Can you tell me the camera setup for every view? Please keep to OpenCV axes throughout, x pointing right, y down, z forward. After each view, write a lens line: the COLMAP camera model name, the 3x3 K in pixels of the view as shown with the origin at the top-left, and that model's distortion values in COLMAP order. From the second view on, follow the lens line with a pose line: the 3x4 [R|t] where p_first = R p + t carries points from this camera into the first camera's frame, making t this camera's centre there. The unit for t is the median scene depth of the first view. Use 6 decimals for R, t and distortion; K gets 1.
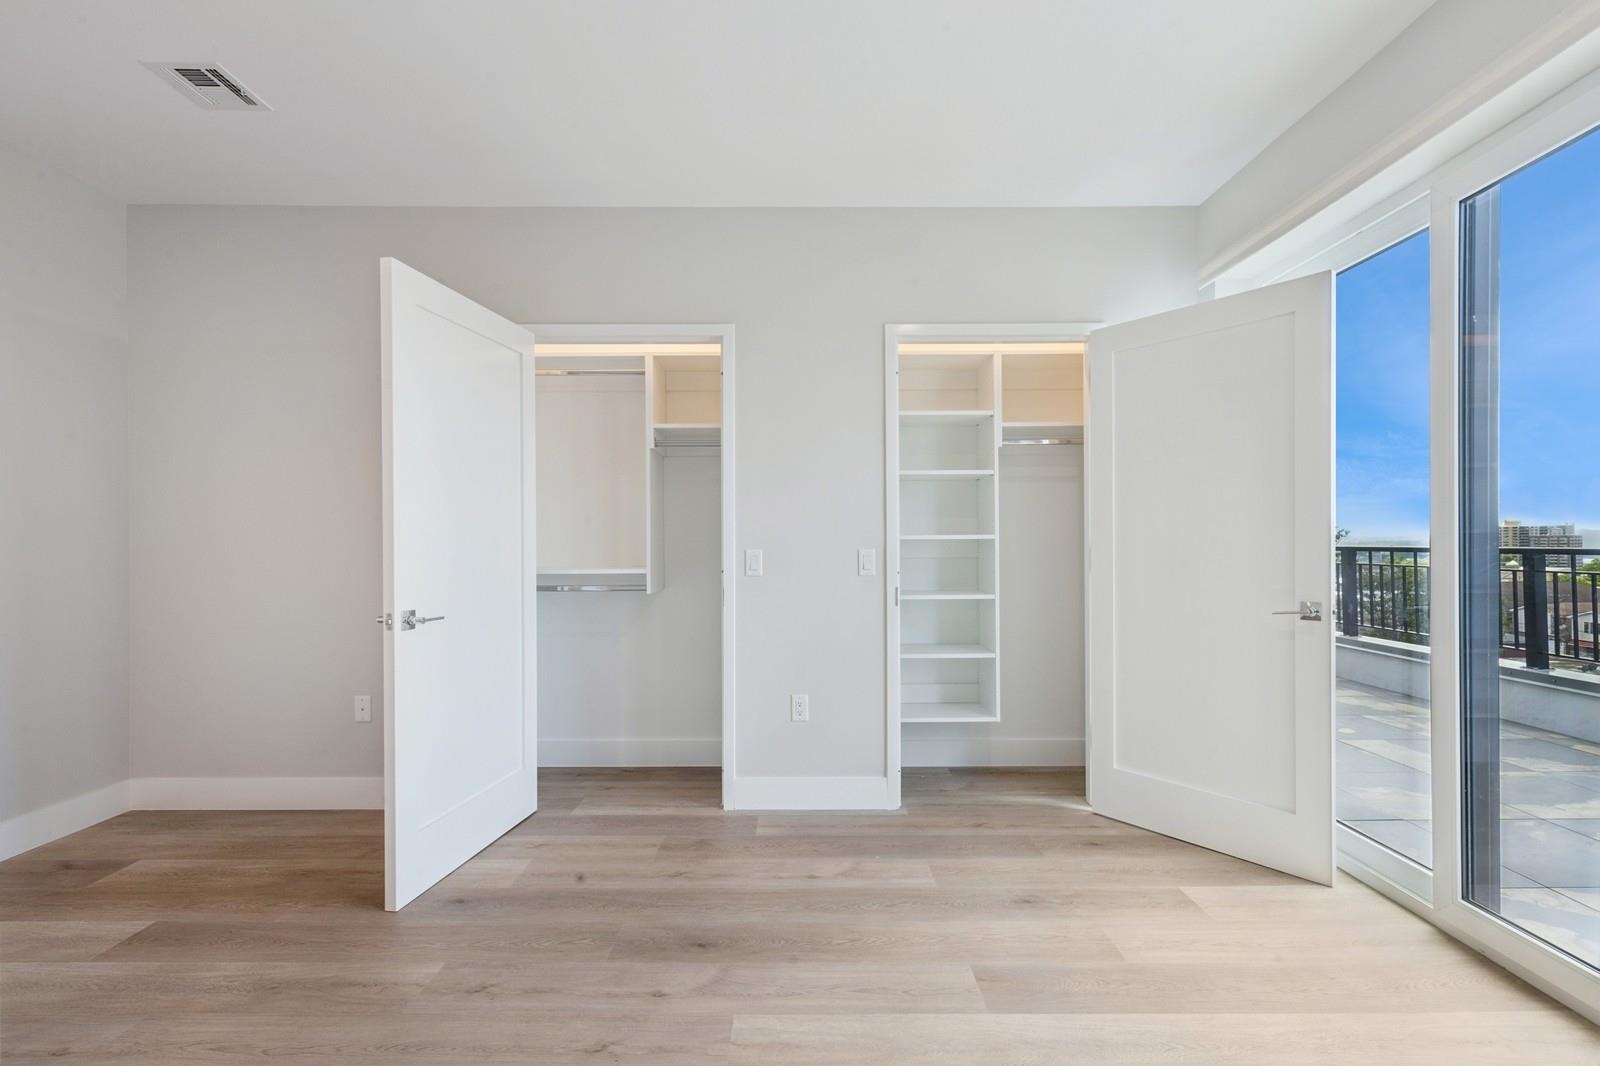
lens RADIAL K [[740.0, 0, 797.1], [0, 740.0, 560.4], [0, 0, 1]] dist [-0.001818, 0.000326]
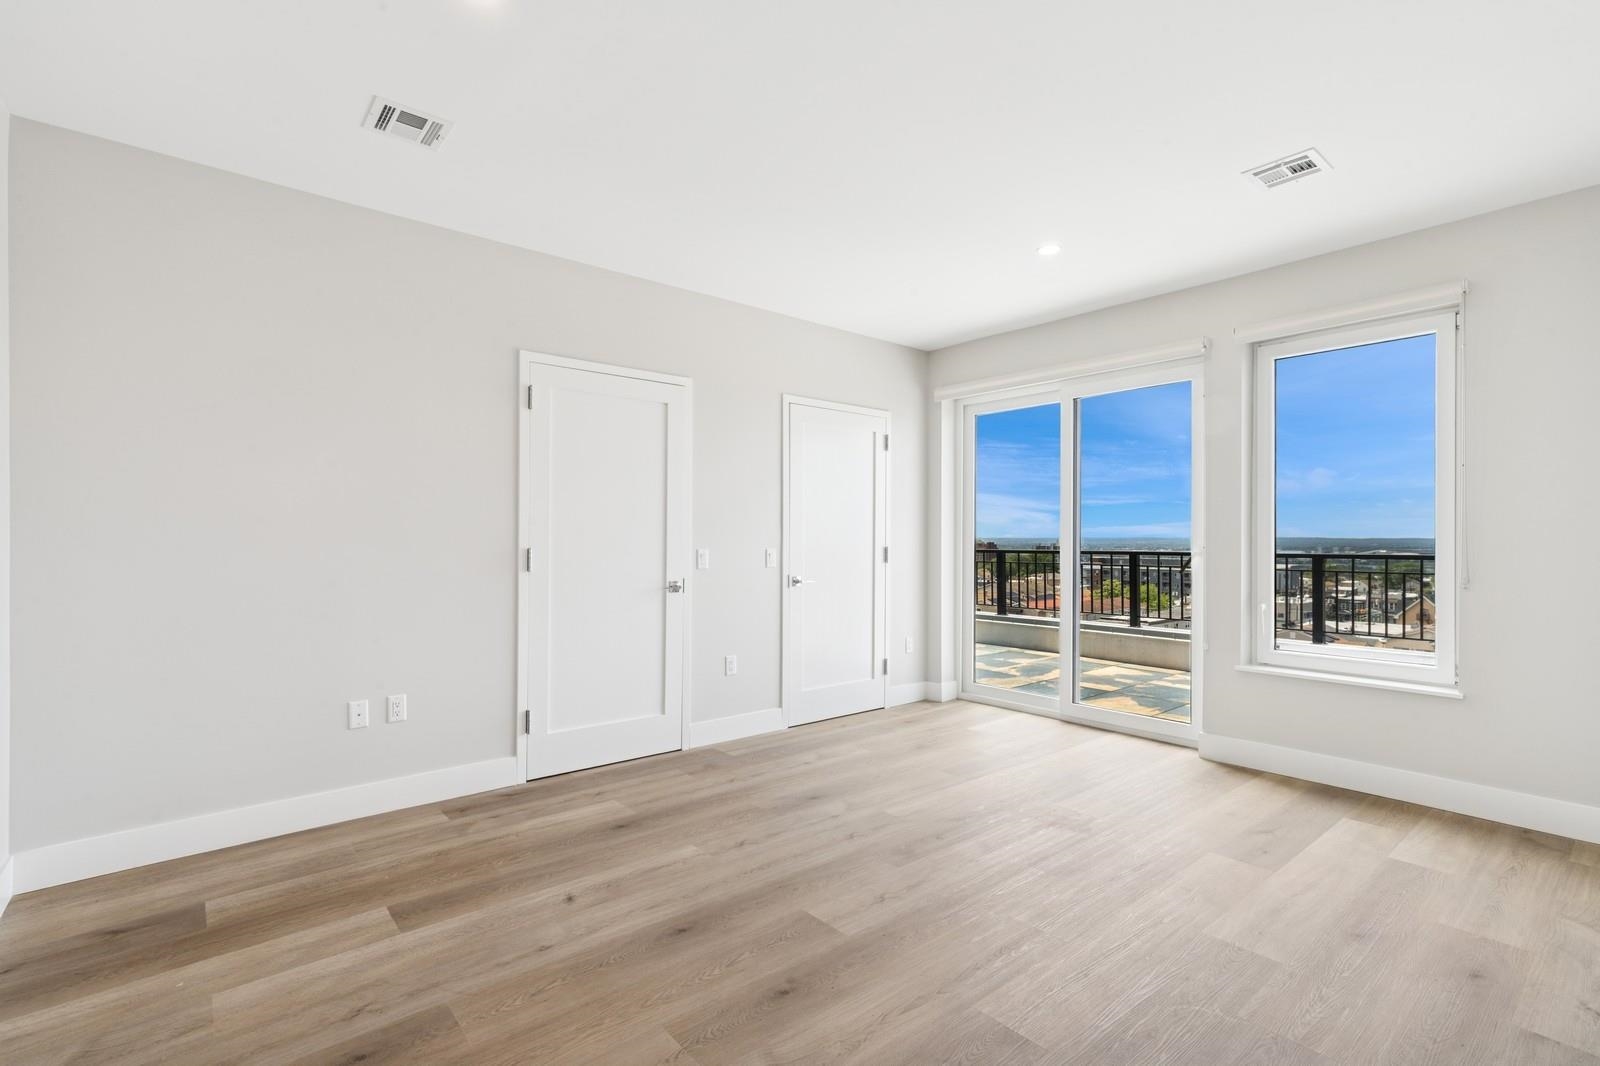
lens RADIAL K [[745.2, 0, 807.4], [0, 745.2, 537.7], [0, 0, 1]] dist [0.048354, 0.000154]
pose [[0.764832, 0.007579, 0.644185, -1.034952], [0.011920, 0.999593, -0.025913, -0.002054], [-0.644119, 0.027498, 0.764431, -0.217419]]
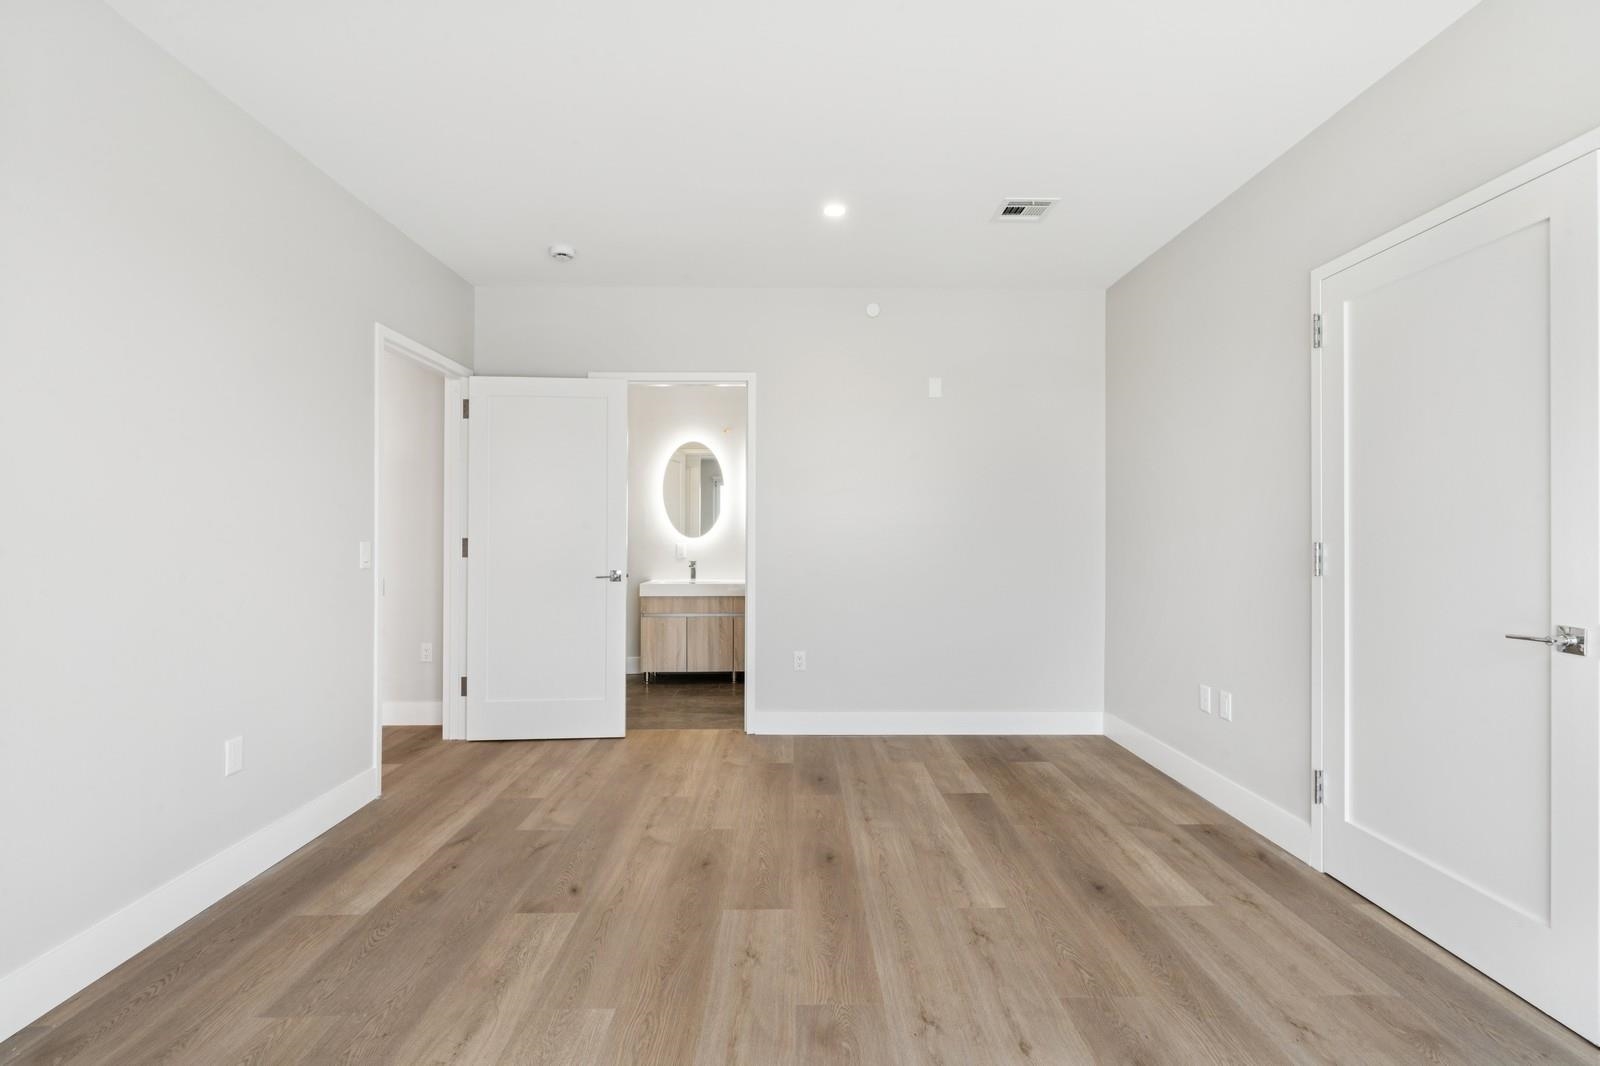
lens RADIAL K [[722.6, 0, 805.2], [0, 722.6, 530.7], [0, 0, 1]] dist [0.000966, 0.000326]
pose [[0.024076, -0.001336, -0.999709, 0.531238], [-0.025766, 0.999666, -0.001956, -0.023328], [0.999378, 0.025805, 0.024034, 0.542909]]
